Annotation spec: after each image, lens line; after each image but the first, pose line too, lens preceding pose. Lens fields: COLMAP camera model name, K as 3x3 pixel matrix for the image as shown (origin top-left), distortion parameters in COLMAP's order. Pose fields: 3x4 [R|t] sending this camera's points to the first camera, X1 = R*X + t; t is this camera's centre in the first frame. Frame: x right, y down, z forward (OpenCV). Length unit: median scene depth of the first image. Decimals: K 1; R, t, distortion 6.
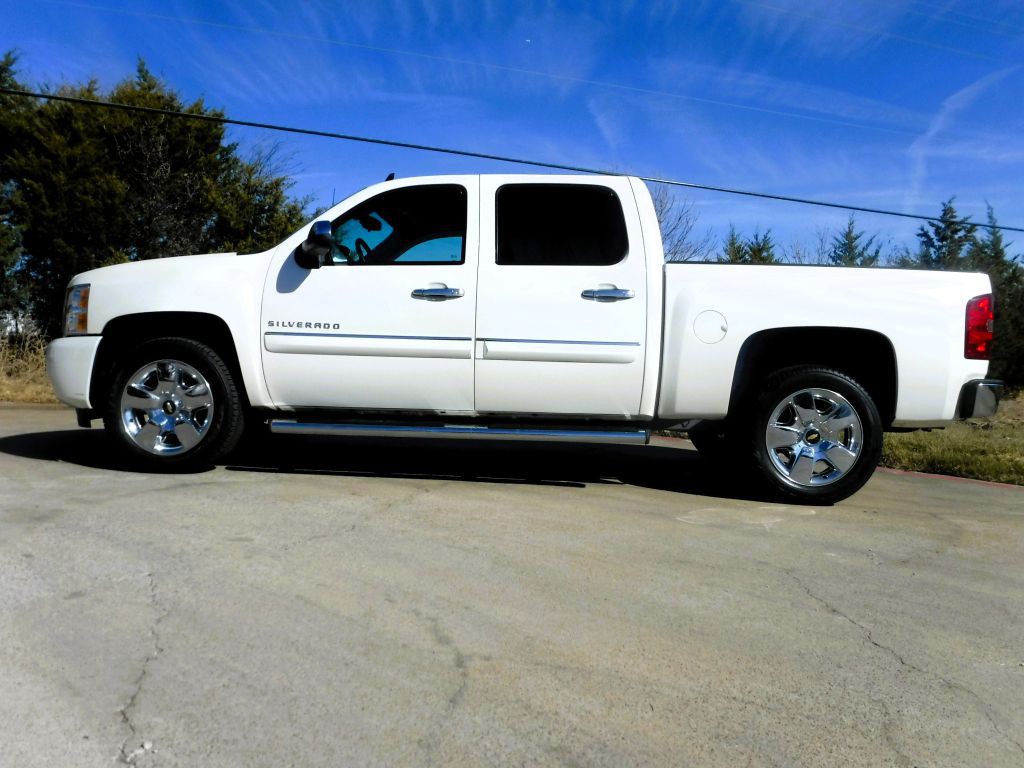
lens RADIAL K [[834.3, 0, 517.0], [0, 834.3, 380.1], [0, 0, 1]] dist [-0.072280, 0.031811]
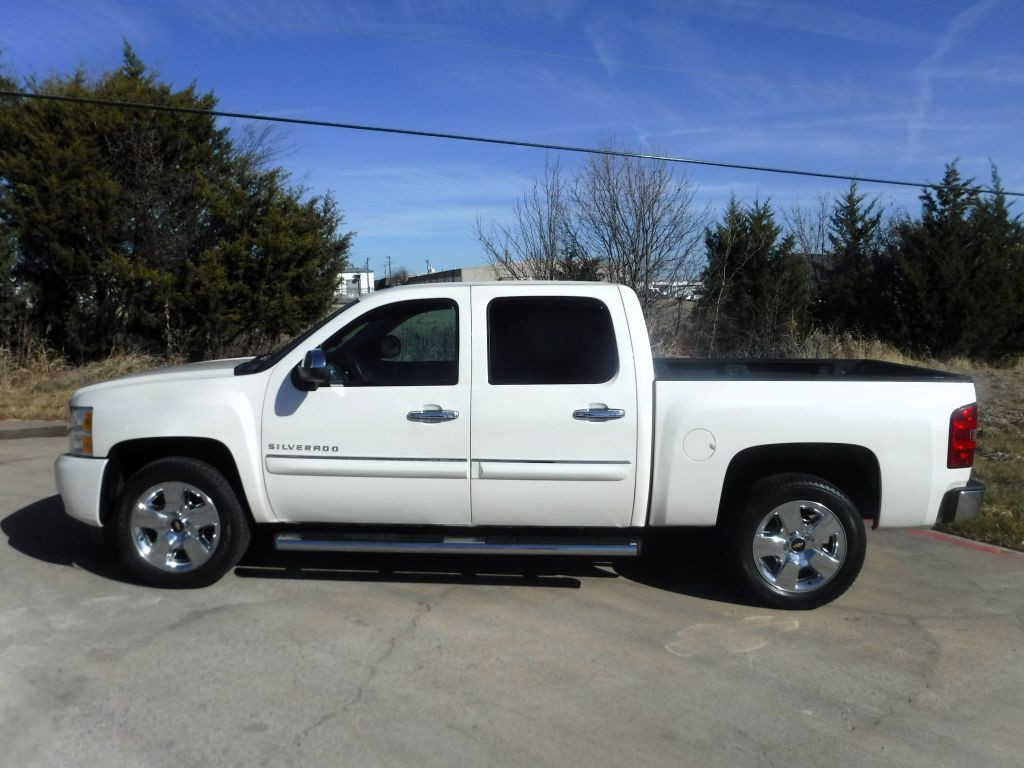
lens RADIAL K [[834.3, 0, 518.9], [0, 834.3, 377.9], [0, 0, 1]] dist [-0.072280, 0.031811]
pose [[0.999753, -0.021981, -0.003218, 0.014810], [0.022164, 0.996803, 0.076757, -0.222558], [0.001521, -0.076809, 0.997045, -0.016937]]
